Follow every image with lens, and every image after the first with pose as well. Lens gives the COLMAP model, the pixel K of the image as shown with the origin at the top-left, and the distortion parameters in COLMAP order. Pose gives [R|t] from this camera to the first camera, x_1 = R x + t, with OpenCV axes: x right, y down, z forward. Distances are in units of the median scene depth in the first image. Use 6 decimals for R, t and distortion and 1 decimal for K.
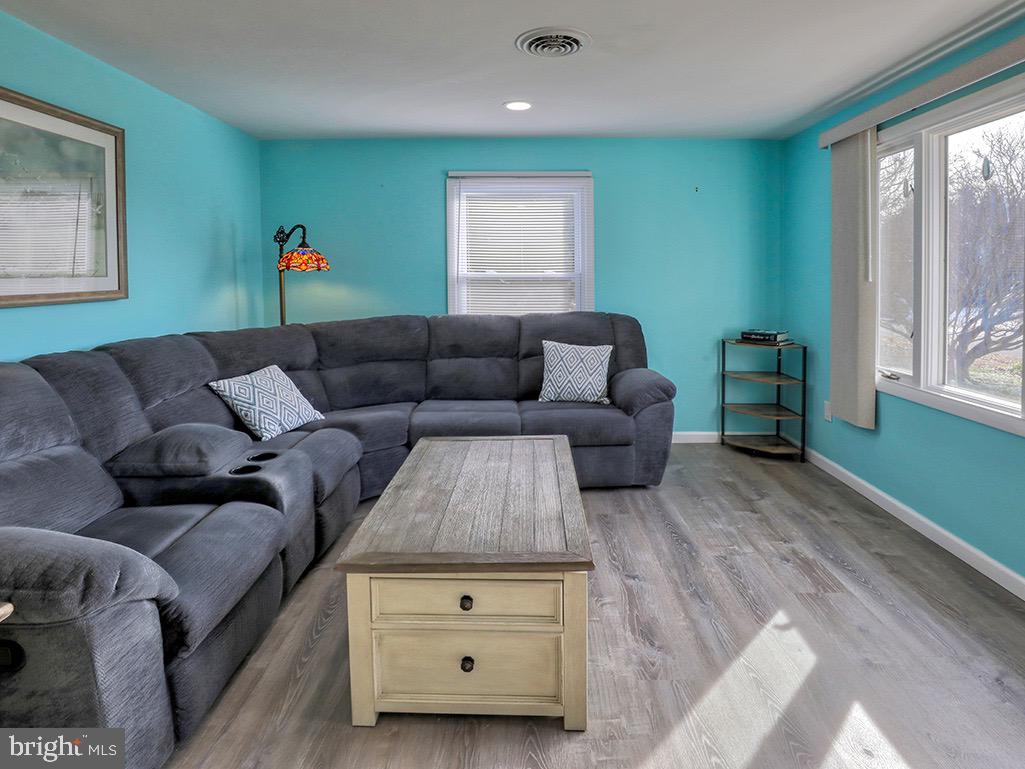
lens RADIAL K [[569.0, 0, 508.7], [0, 569.0, 347.4], [0, 0, 1]] dist [-0.032230, 0.000312]
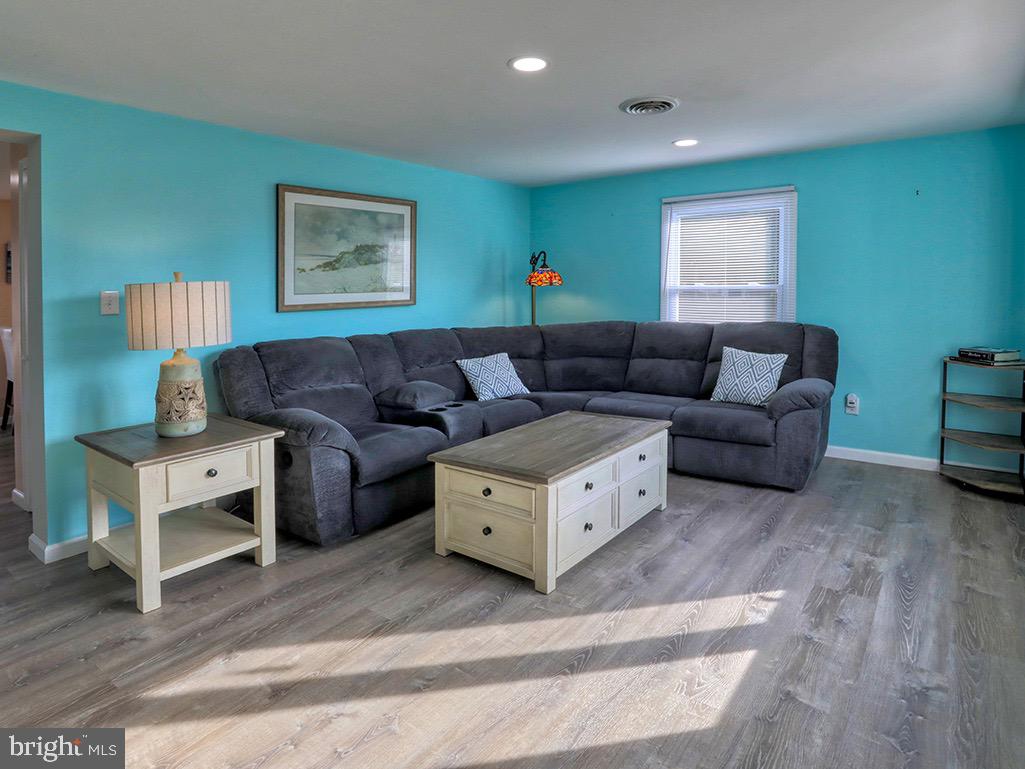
lens RADIAL K [[568.8, 0, 525.8], [0, 568.8, 354.3], [0, 0, 1]] dist [-0.025551, 0.000448]
pose [[0.821488, 0.056214, -0.567449, 0.541253], [-0.058368, 0.998191, 0.014387, 0.013248], [0.567231, 0.021302, 0.823283, -0.174696]]
